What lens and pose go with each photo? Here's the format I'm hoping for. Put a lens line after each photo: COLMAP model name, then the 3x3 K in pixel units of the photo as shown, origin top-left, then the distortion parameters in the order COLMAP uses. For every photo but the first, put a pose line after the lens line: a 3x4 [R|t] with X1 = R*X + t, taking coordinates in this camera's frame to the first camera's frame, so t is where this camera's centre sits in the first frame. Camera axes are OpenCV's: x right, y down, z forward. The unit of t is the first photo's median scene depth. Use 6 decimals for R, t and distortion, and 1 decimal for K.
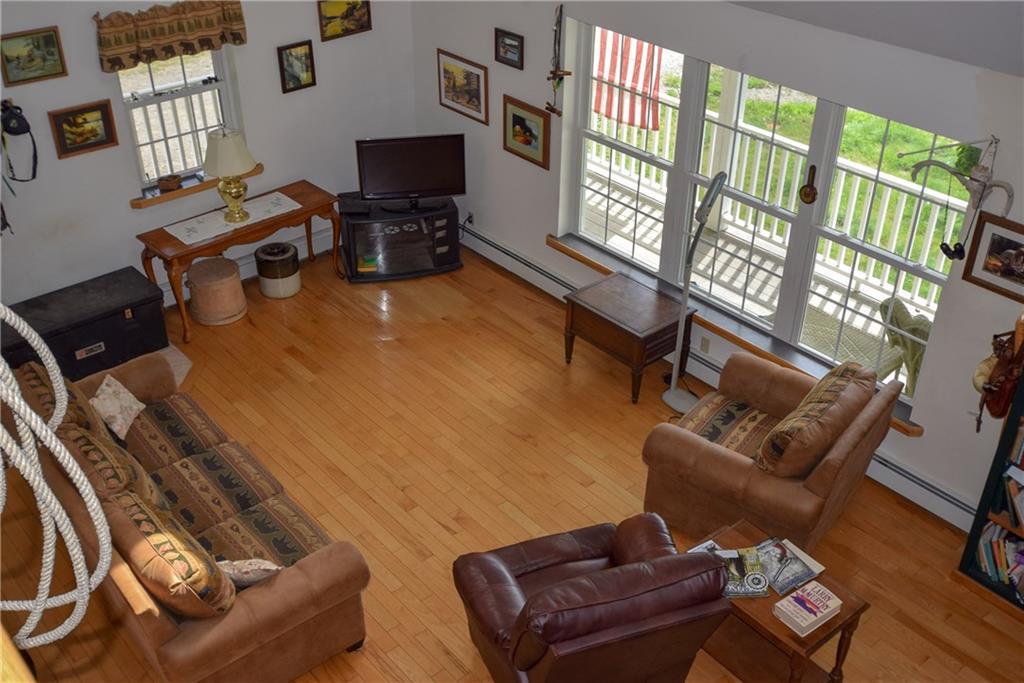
lens RADIAL K [[1076.3, 0, 512.0], [0, 1076.3, 341.5], [0, 0, 1]] dist [0.109716, -0.005400]
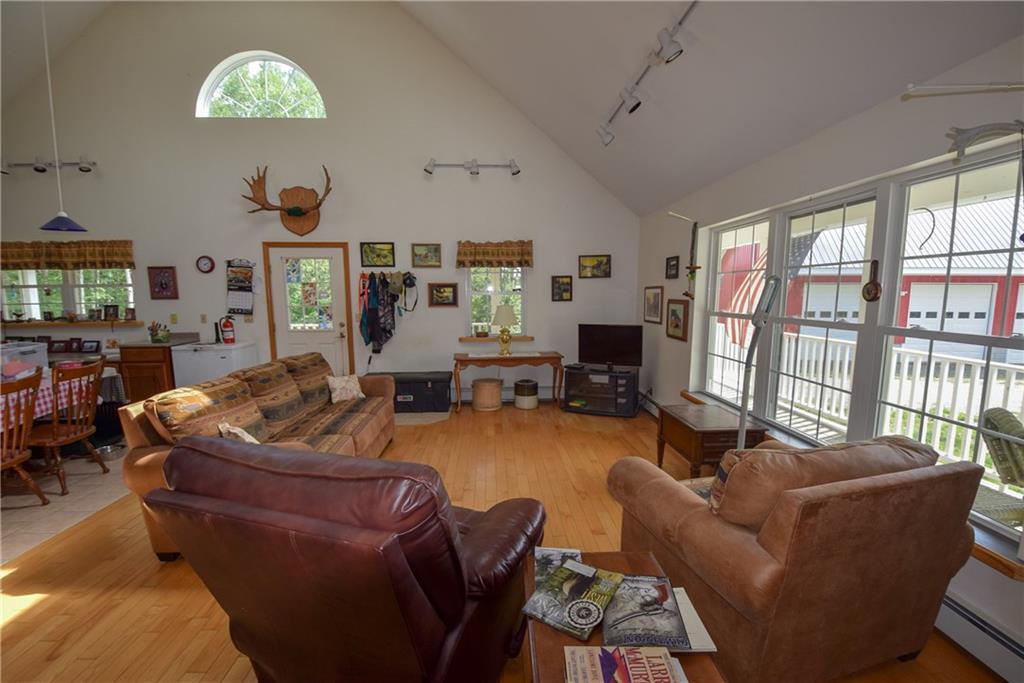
lens RADIAL K [[450.6, 0, 515.3], [0, 450.6, 354.3], [0, 0, 1]] dist [-0.002644, -0.000222]
pose [[0.803450, 0.083681, -0.589462, 0.217547], [-0.317658, 0.897627, -0.305546, 0.117007], [0.503549, 0.432738, 0.747781, 0.474149]]
